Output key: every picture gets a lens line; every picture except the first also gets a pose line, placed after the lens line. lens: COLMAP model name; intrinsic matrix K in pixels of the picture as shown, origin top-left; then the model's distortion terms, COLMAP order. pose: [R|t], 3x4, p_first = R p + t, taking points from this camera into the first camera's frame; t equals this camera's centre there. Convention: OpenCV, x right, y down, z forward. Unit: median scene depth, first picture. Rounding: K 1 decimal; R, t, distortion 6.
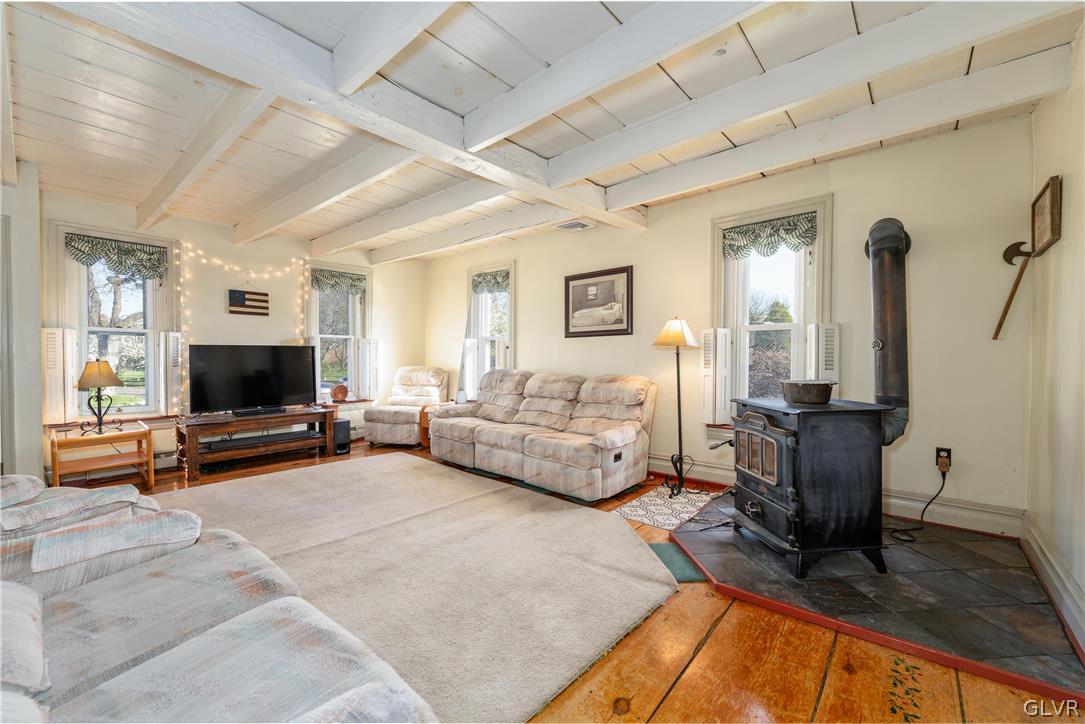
lens RADIAL K [[438.8, 0, 543.3], [0, 438.8, 363.2], [0, 0, 1]] dist [0.001528, 0.000260]
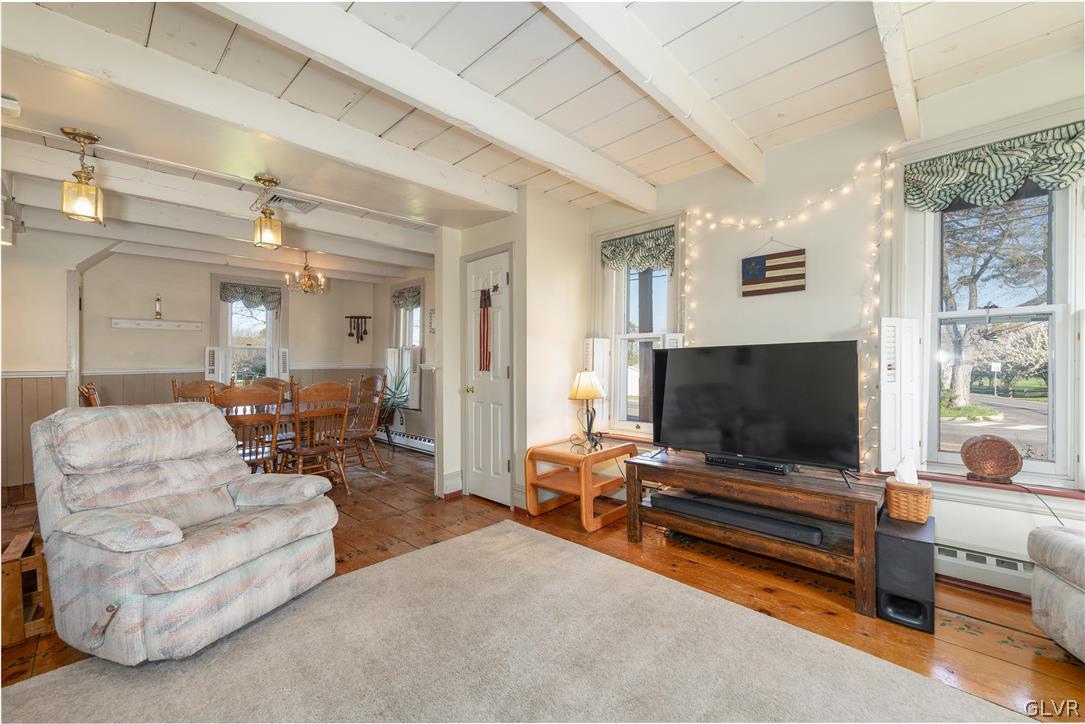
lens RADIAL K [[438.8, 0, 538.0], [0, 438.8, 365.6], [0, 0, 1]] dist [0.001528, 0.000260]
pose [[-0.059365, -0.000787, -0.998236, -0.064153], [-0.007467, 0.999972, -0.000344, -0.011556], [0.998208, 0.007433, -0.059369, 0.719099]]
